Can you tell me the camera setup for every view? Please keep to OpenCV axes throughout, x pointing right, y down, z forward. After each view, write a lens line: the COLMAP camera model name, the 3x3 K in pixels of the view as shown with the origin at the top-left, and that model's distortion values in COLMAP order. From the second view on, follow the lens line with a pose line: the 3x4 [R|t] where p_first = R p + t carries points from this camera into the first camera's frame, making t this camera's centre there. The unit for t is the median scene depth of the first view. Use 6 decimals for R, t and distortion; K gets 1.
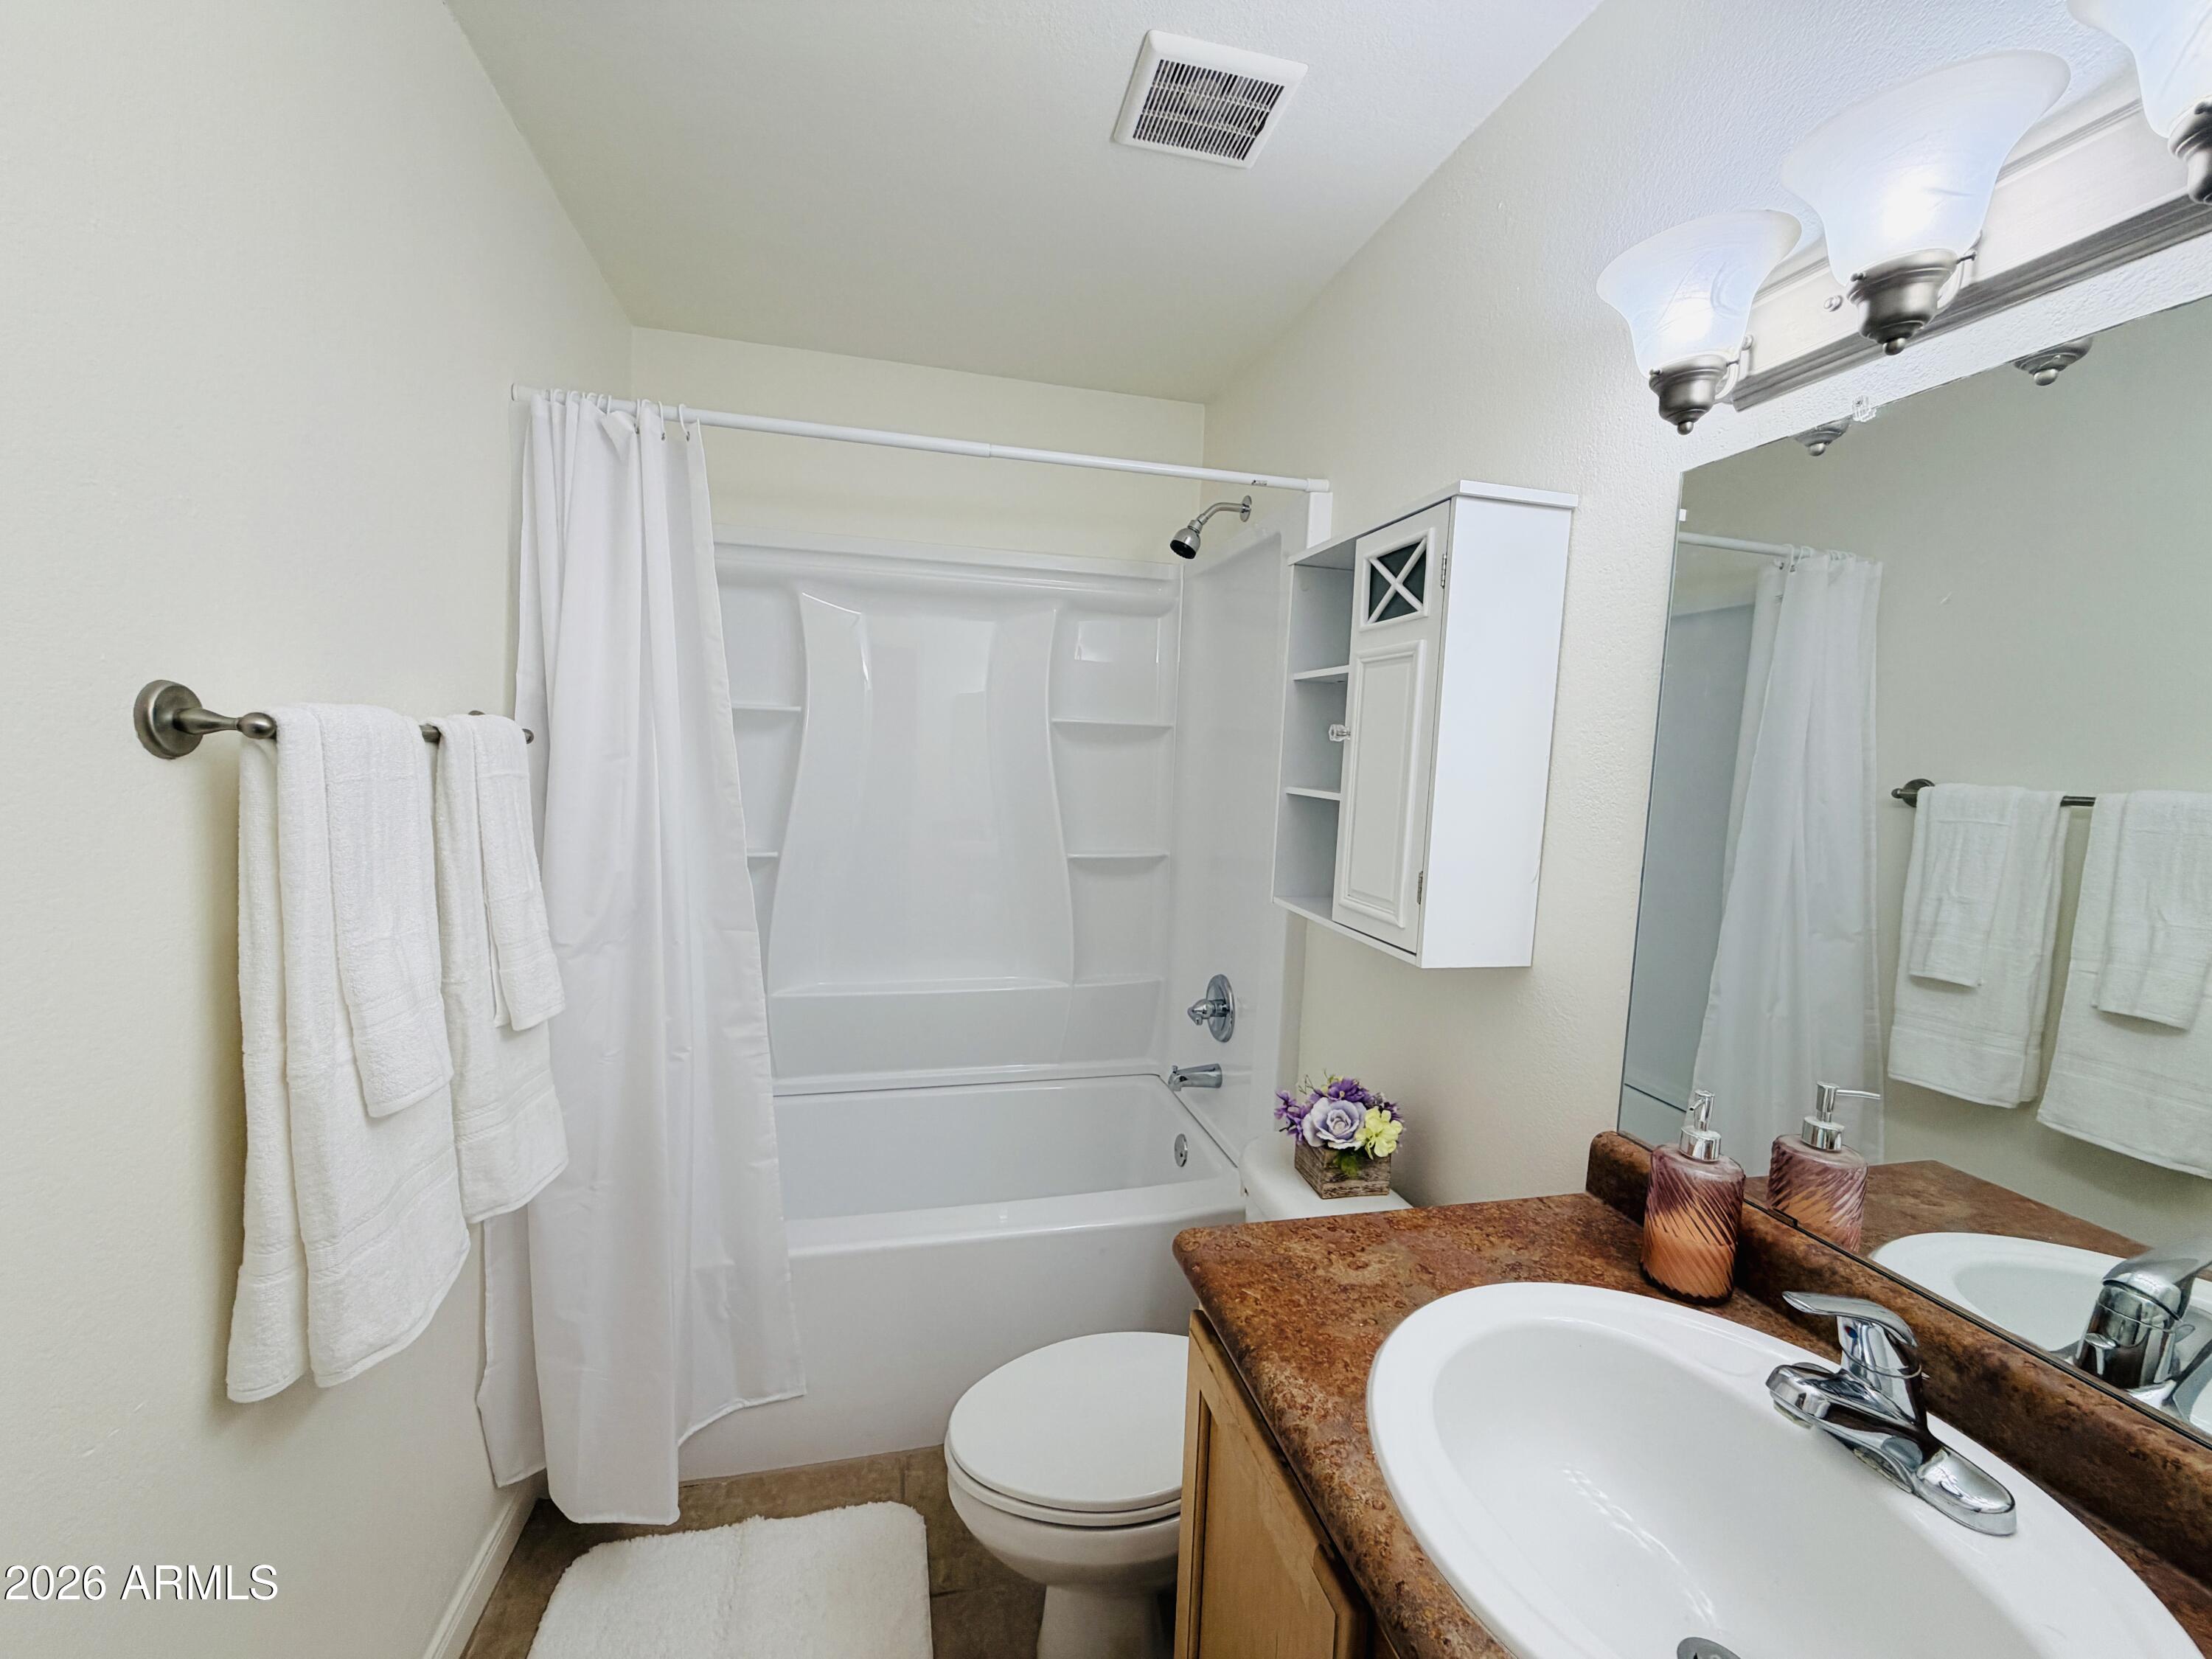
lens RADIAL K [[883.4, 0, 1098.2], [0, 883.4, 827.8], [0, 0, 1]] dist [-0.000753, 0.000223]
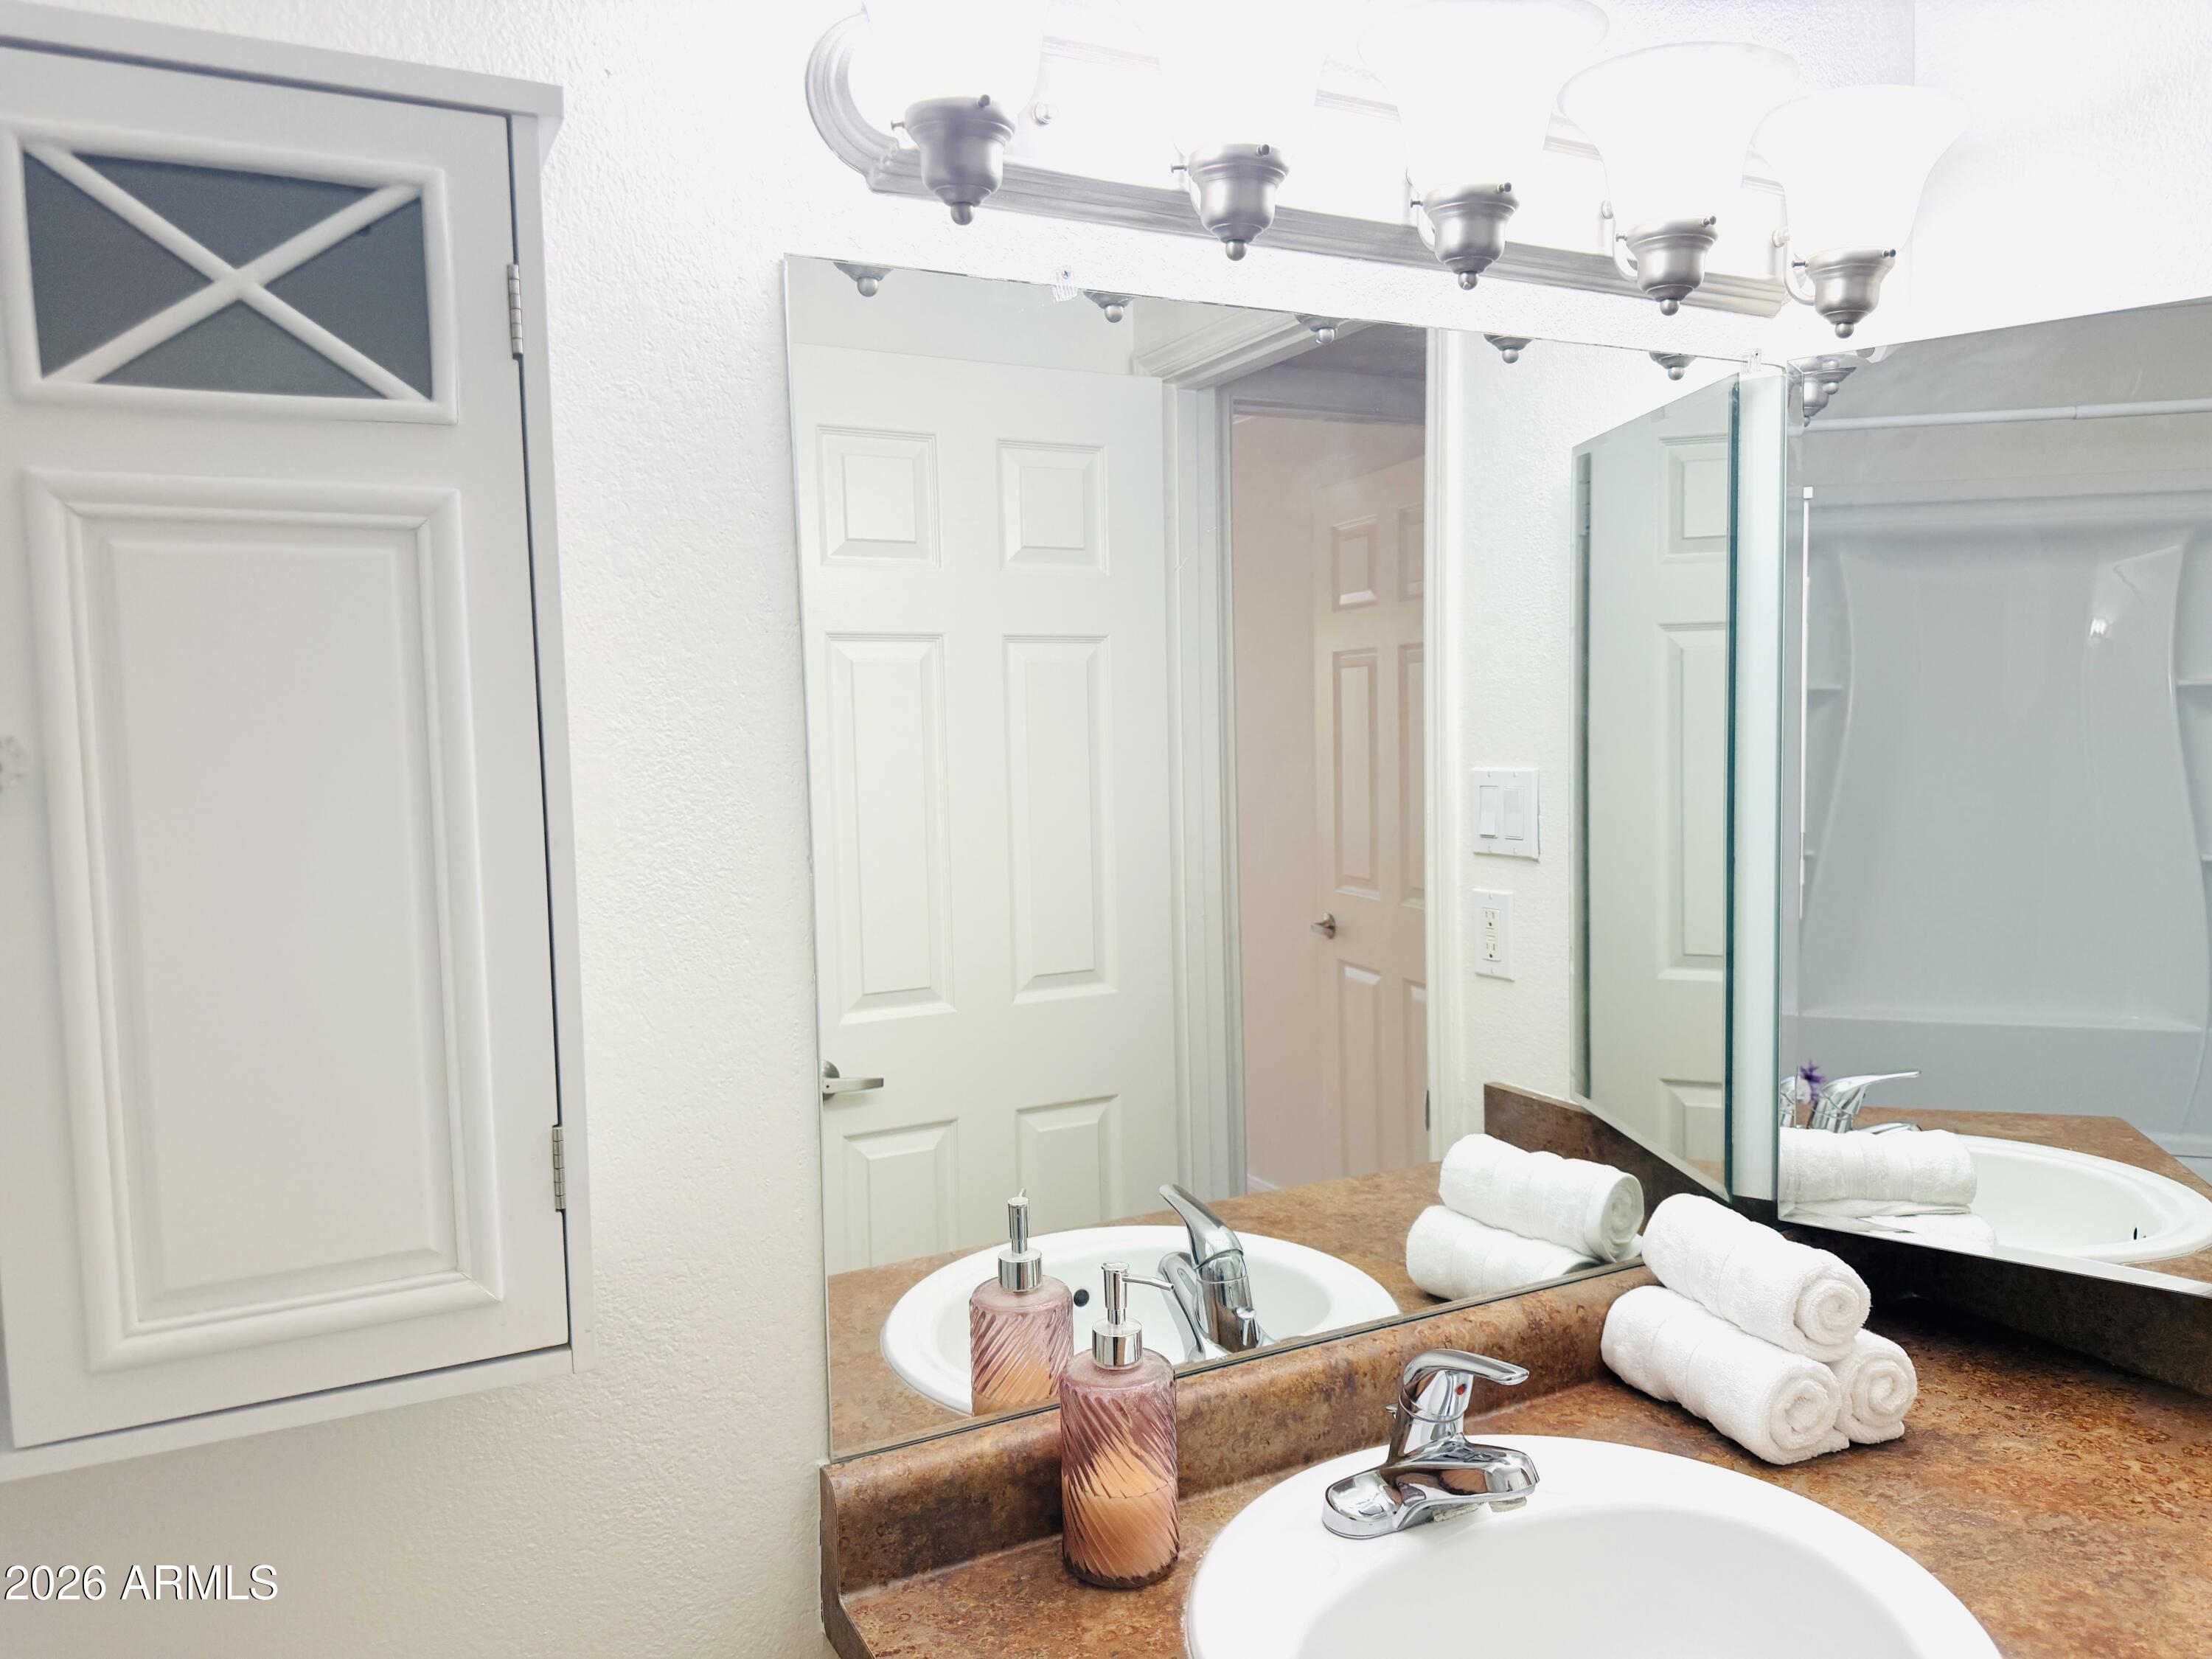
lens RADIAL K [[1591.4, 0, 1128.8], [0, 1591.4, 833.6], [0, 0, 1]] dist [0.036408, -0.044553]
pose [[-0.242394, -0.120532, 0.962662, -0.281256], [0.091337, 0.985010, 0.146328, -0.128184], [-0.965869, 0.123396, -0.227751, 0.784977]]
